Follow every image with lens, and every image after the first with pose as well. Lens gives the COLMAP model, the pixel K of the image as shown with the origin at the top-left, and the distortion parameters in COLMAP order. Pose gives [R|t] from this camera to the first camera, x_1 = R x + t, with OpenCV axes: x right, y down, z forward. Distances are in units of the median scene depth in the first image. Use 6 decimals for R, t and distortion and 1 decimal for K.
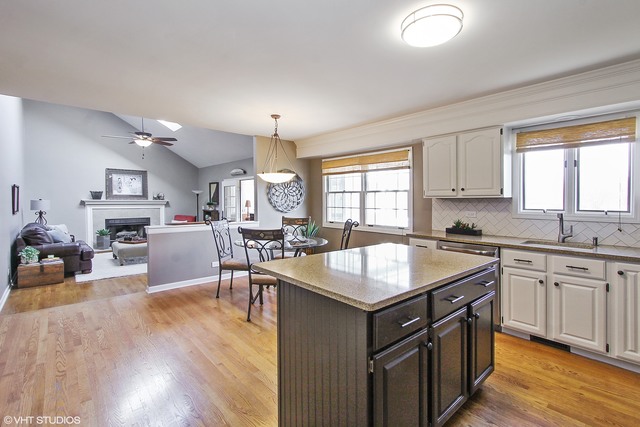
lens RADIAL K [[297.9, 0, 319.3], [0, 297.9, 207.1], [0, 0, 1]] dist [-0.000206, -0.000068]
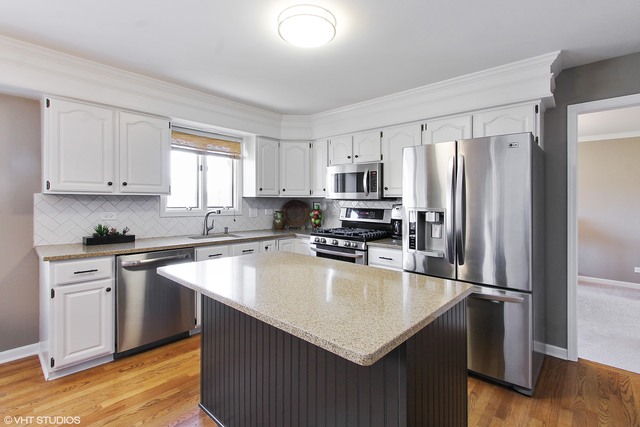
lens RADIAL K [[300.8, 0, 321.7], [0, 300.8, 196.3], [0, 0, 1]] dist [0.000661, 0.000346]
pose [[-0.111458, 0.005071, 0.993756, -0.277843], [0.008124, 0.999958, -0.004192, -0.015999], [-0.993736, 0.007606, -0.111494, 0.458364]]
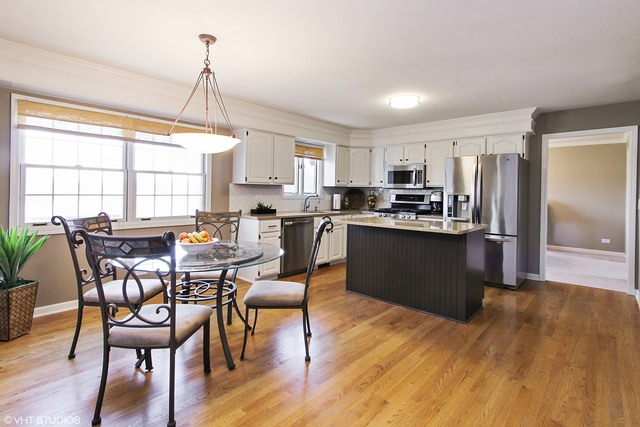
lens RADIAL K [[299.3, 0, 319.0], [0, 299.3, 192.7], [0, 0, 1]] dist [0.000114, -0.000086]
pose [[-0.091998, -0.015885, 0.995632, -0.661071], [0.002602, 0.999865, 0.016193, -0.013136], [-0.995756, 0.004081, -0.091945, 0.739331]]
